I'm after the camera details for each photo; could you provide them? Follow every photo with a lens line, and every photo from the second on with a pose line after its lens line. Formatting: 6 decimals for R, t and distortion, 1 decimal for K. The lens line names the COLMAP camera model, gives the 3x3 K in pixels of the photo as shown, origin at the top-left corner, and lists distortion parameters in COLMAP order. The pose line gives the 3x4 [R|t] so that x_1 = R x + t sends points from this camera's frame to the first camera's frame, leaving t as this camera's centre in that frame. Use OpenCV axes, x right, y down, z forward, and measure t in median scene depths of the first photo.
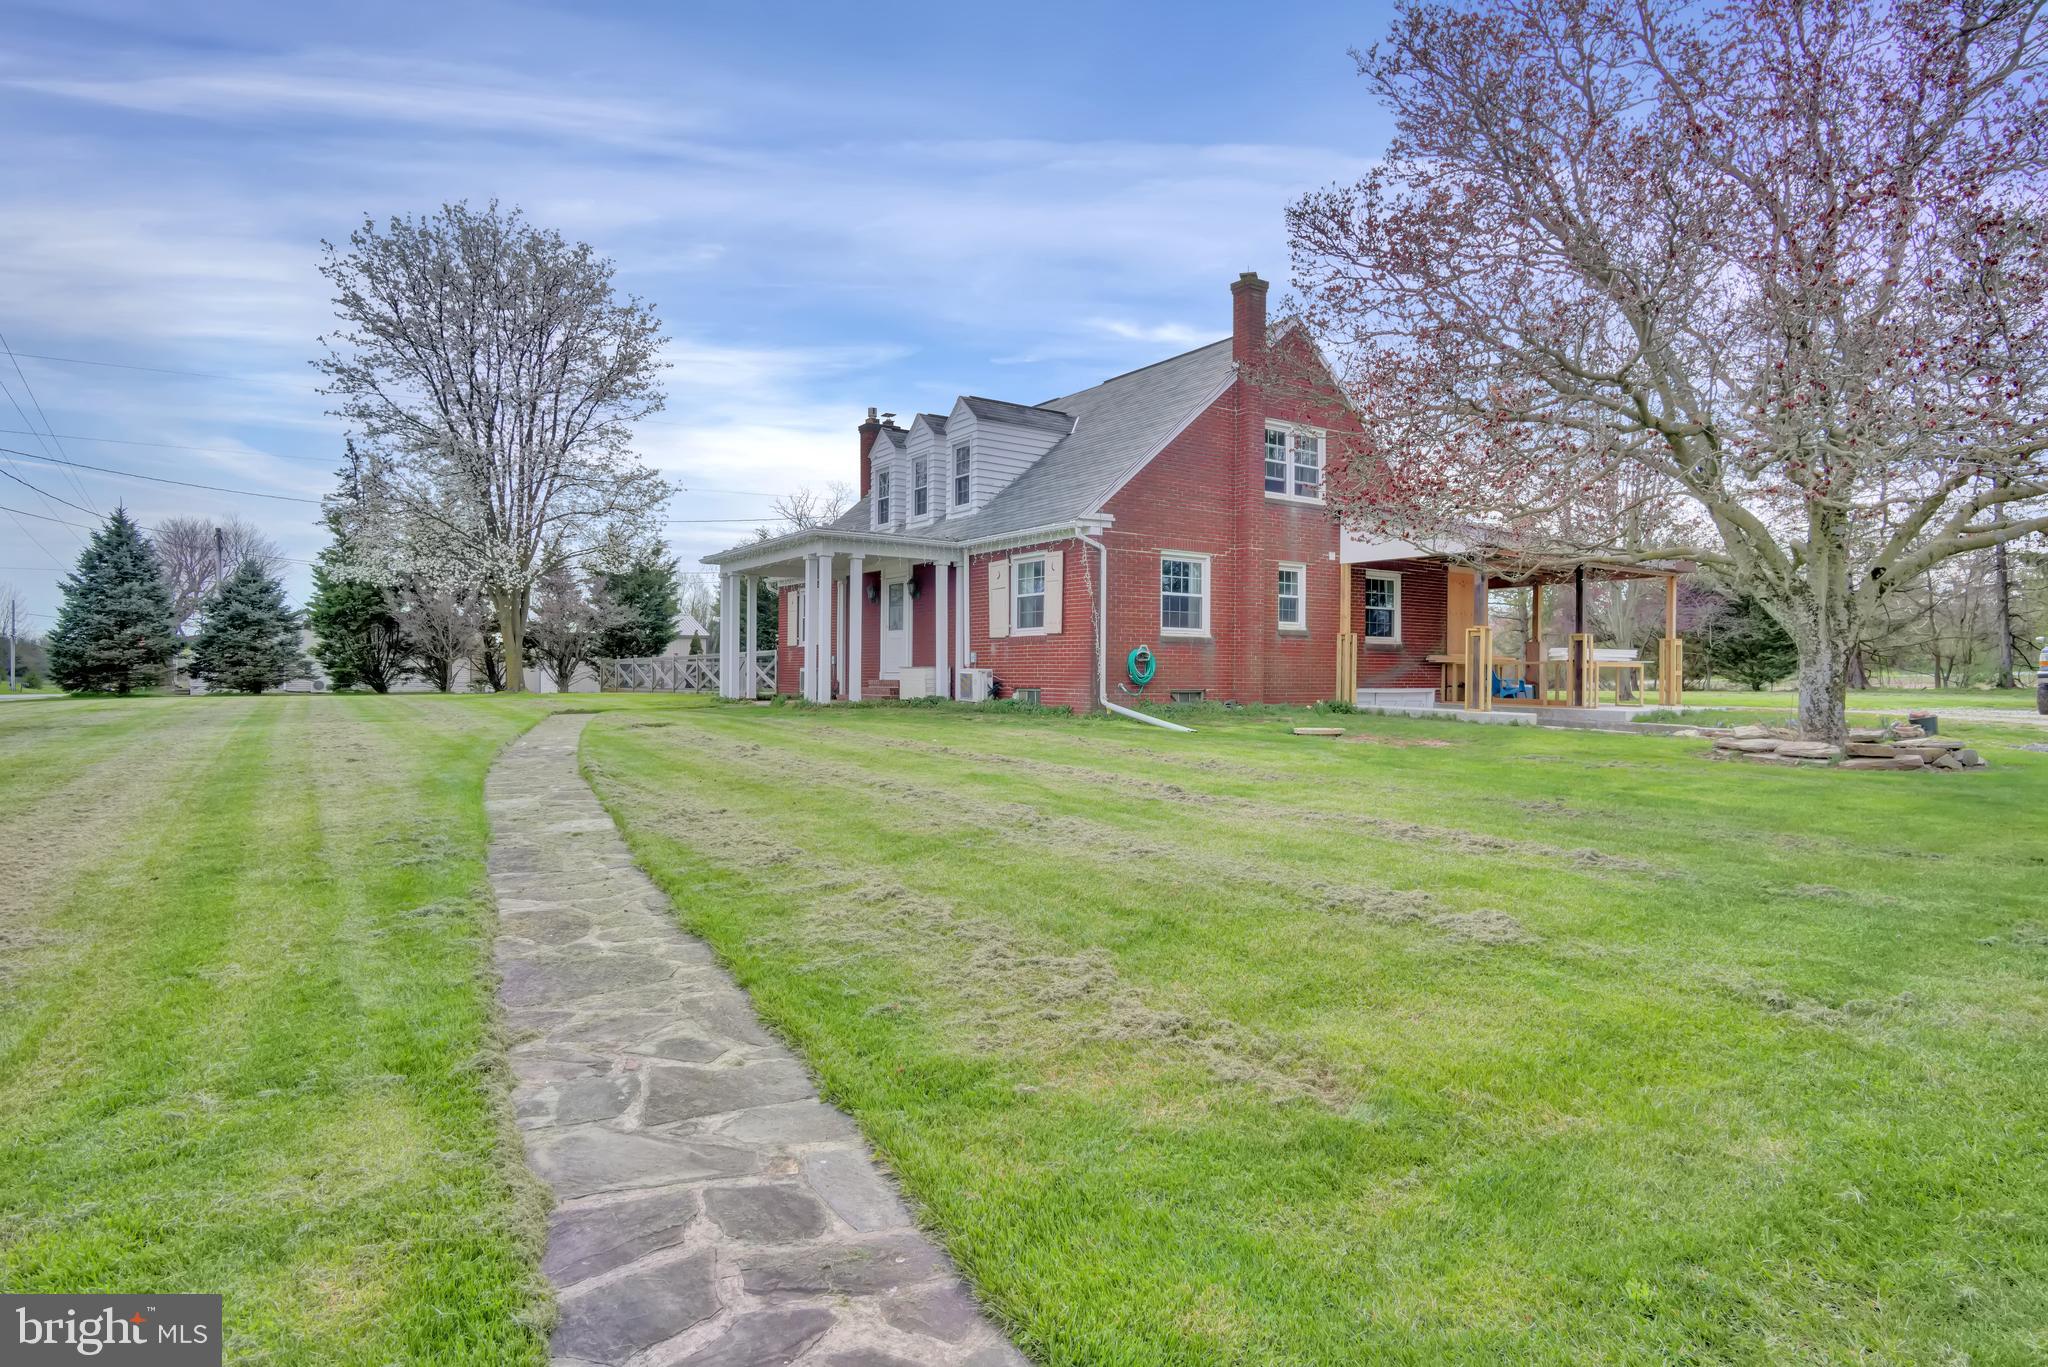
lens RADIAL K [[1115.8, 0, 1024.0], [0, 1115.8, 683.5], [0, 0, 1]] dist [-0.027346, -0.000296]
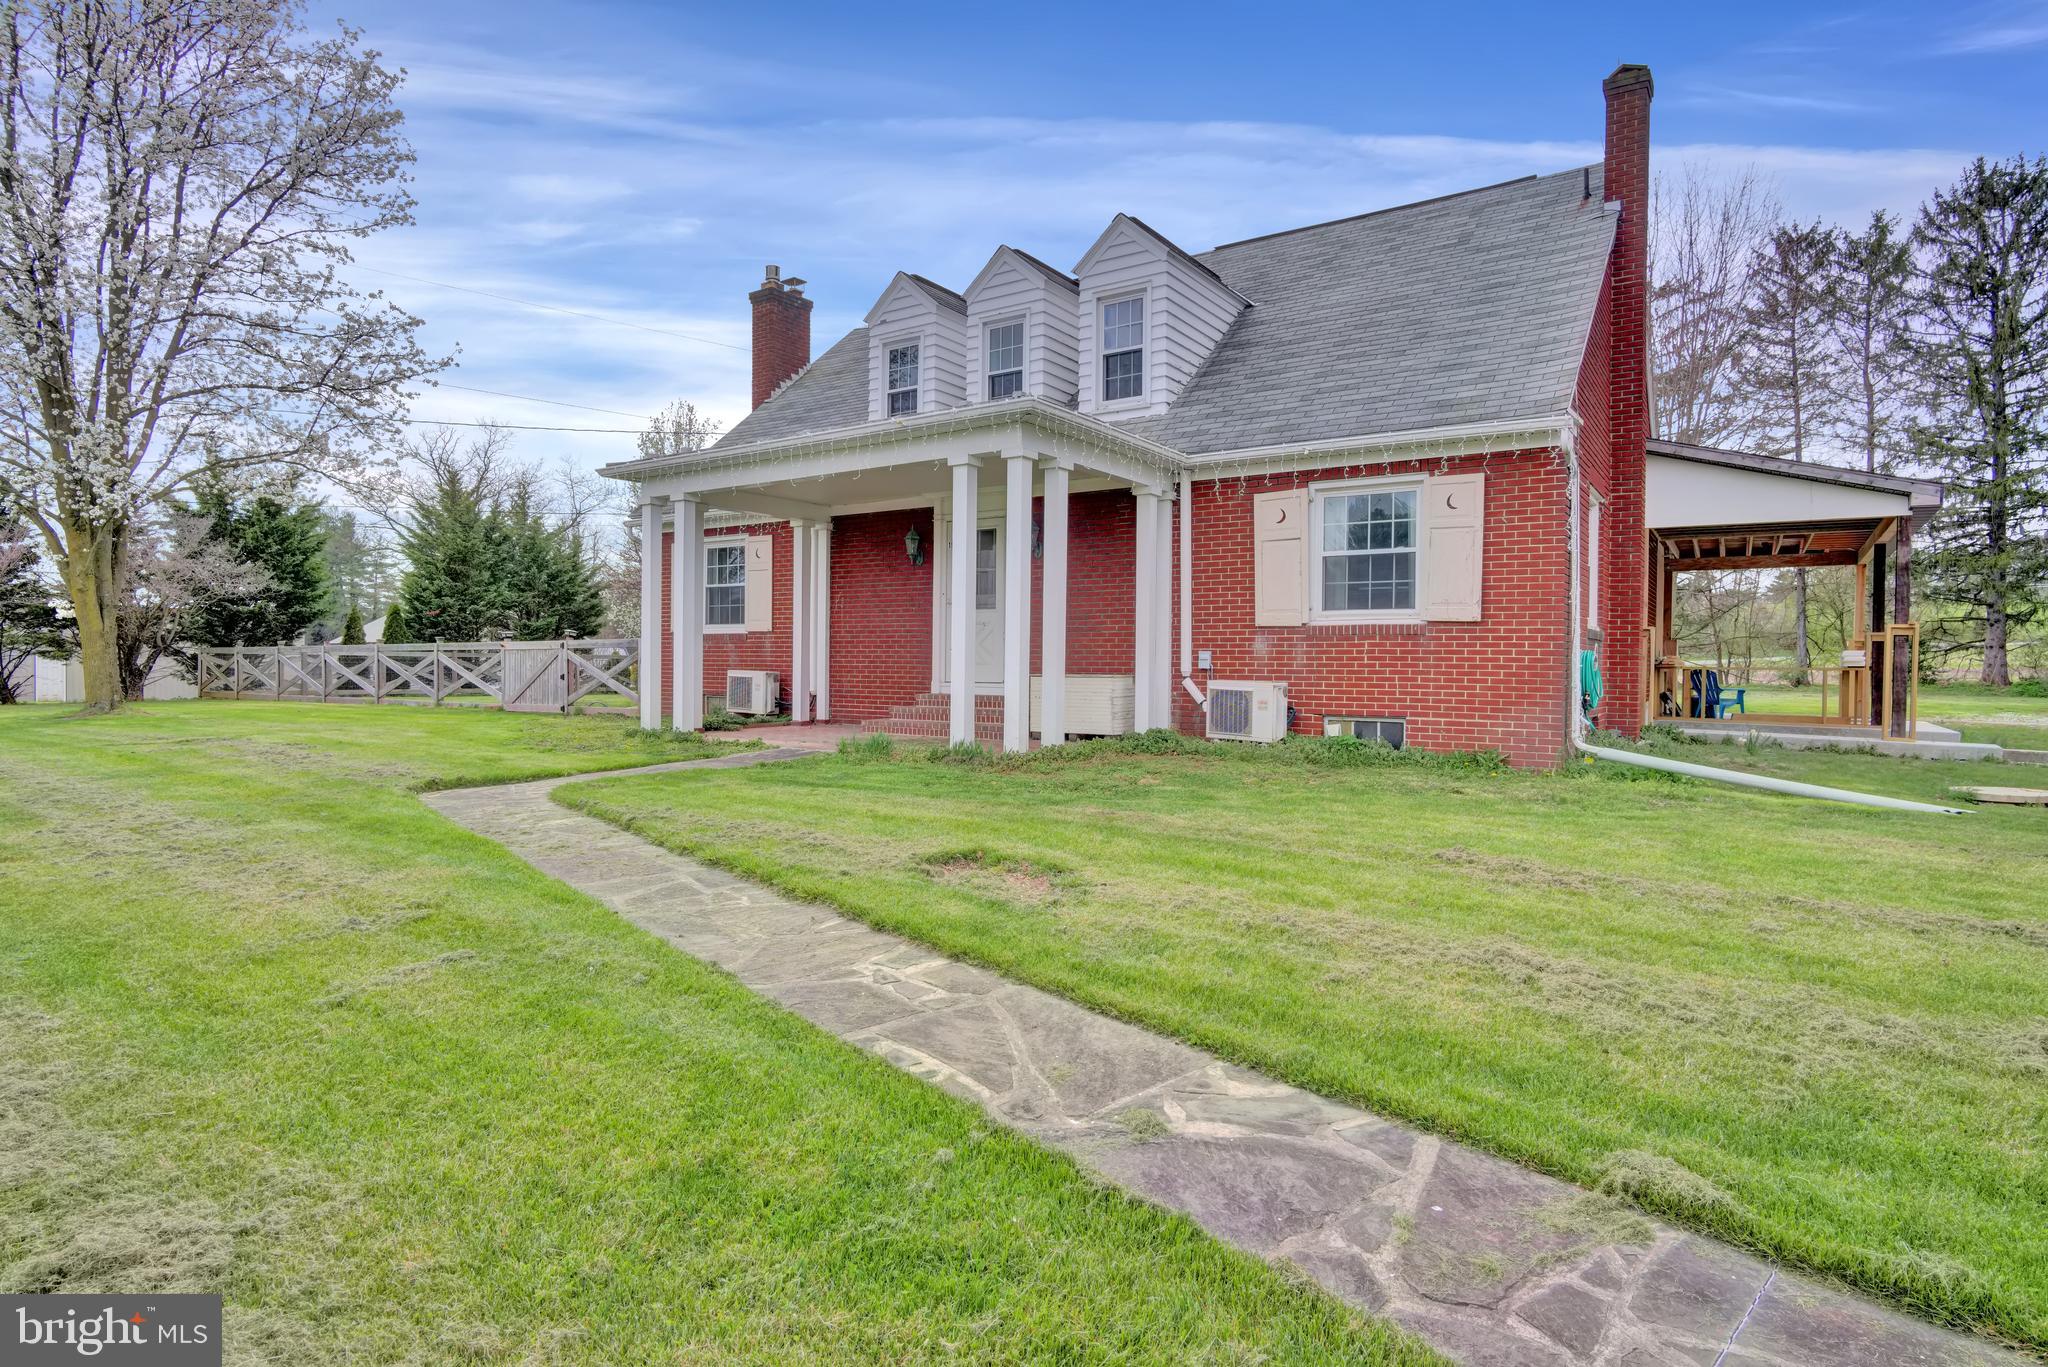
lens RADIAL K [[1115.8, 0, 1024.0], [0, 1115.8, 683.5], [0, 0, 1]] dist [-0.027346, -0.000296]
pose [[0.934194, -0.001569, 0.356763, -0.332198], [-0.002025, 0.999951, 0.009700, -0.016394], [-0.356760, -0.009784, 0.934145, 0.493098]]
